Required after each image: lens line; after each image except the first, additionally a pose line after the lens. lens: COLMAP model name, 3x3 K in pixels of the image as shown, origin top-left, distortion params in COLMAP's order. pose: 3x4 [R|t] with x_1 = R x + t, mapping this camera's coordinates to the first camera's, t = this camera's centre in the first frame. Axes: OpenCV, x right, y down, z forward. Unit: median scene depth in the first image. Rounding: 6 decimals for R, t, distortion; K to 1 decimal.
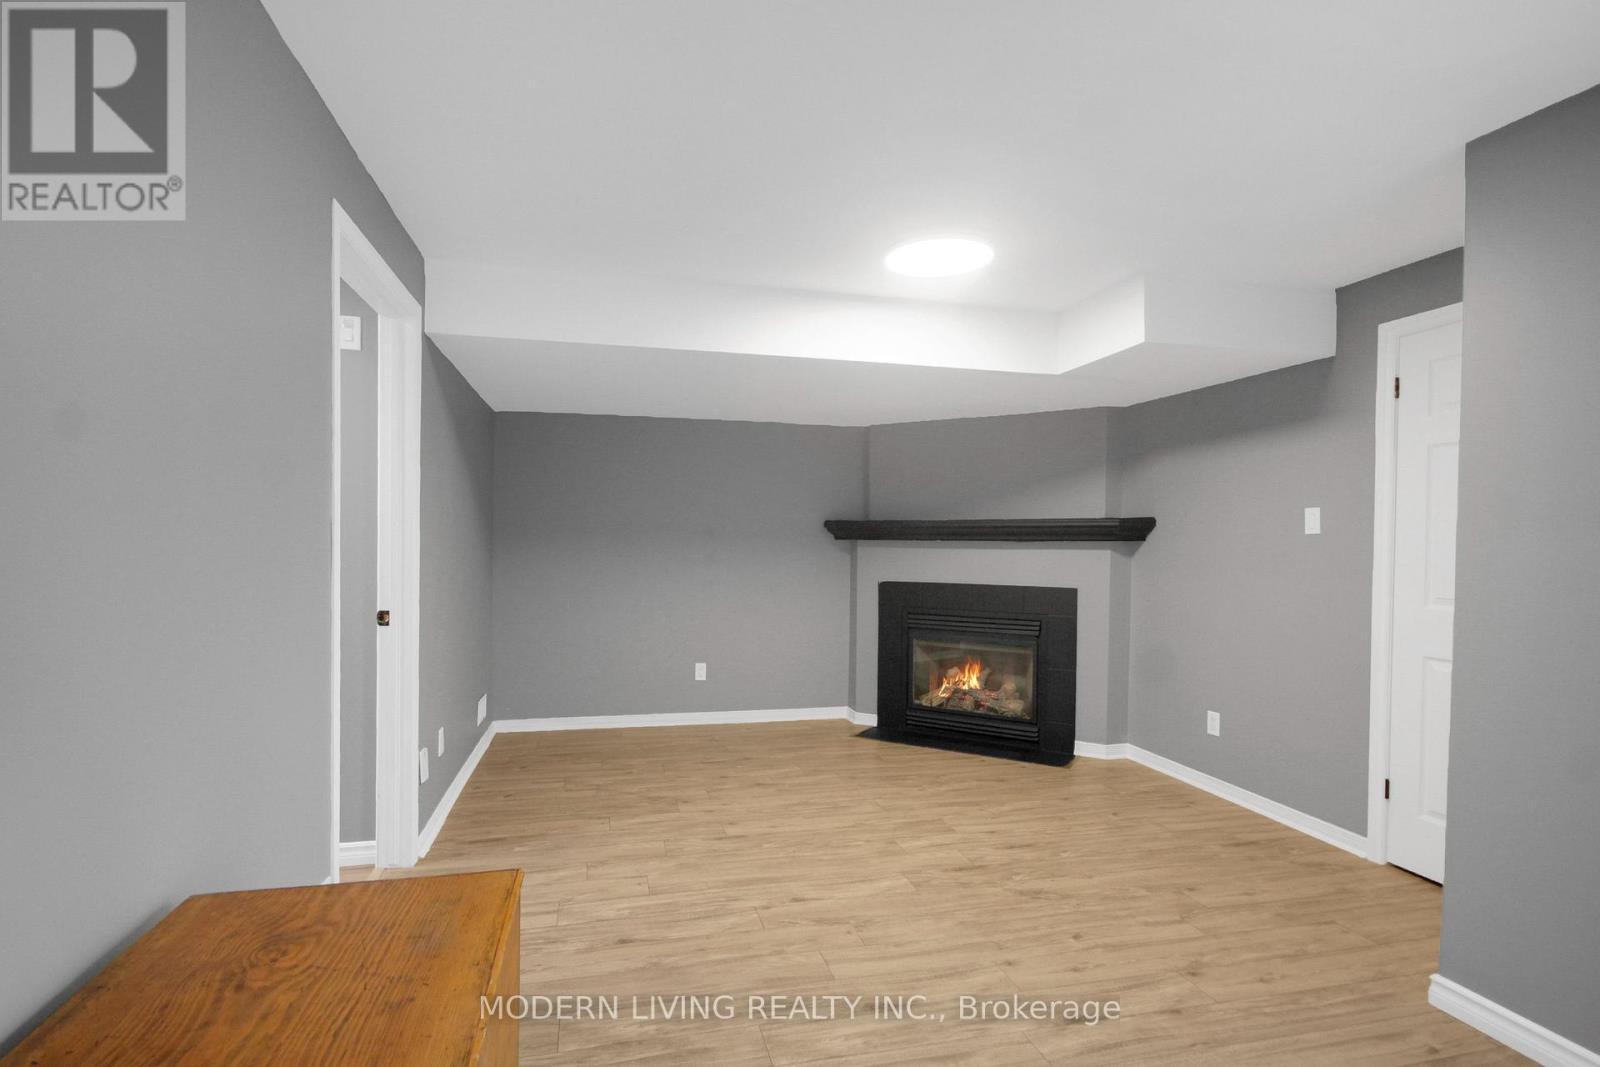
lens RADIAL K [[755.6, 0, 795.6], [0, 755.6, 541.0], [0, 0, 1]] dist [-0.004925, -0.000357]
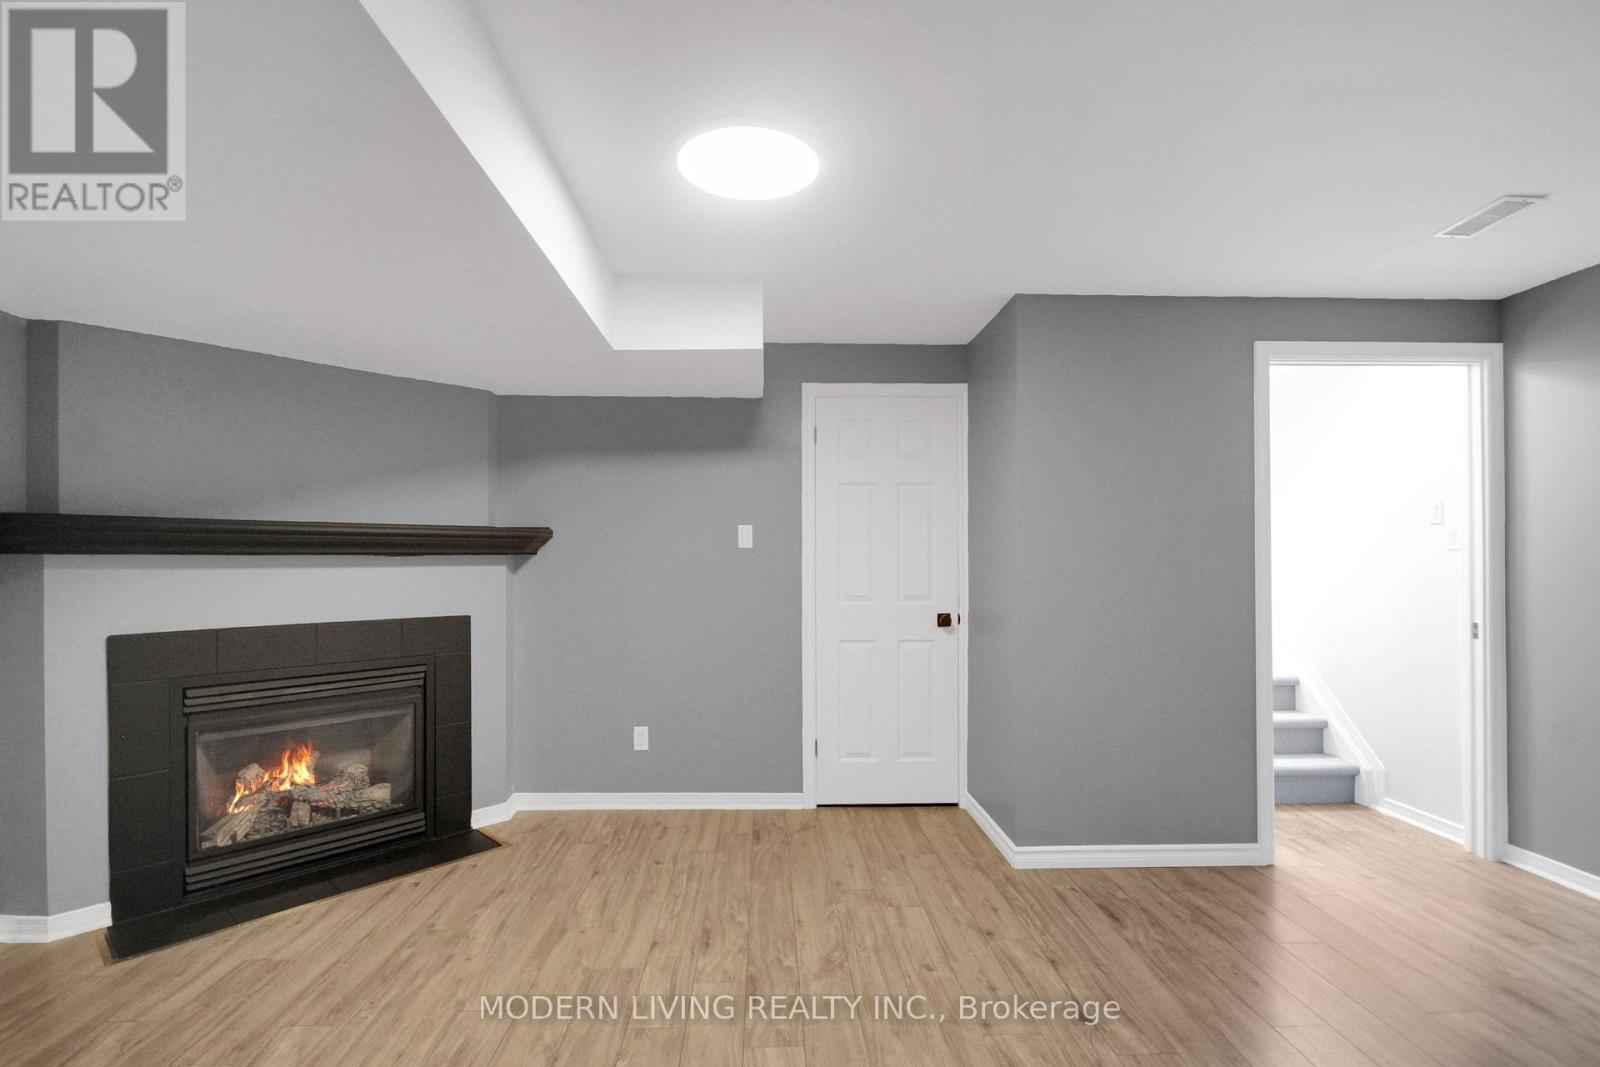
lens RADIAL K [[755.6, 0, 795.6], [0, 755.6, 541.0], [0, 0, 1]] dist [-0.004925, -0.000357]
pose [[0.222431, 0.014151, 0.974846, -0.320666], [0.004076, 0.999872, -0.015444, -0.000802], [-0.974940, 0.007409, 0.222345, 0.503982]]
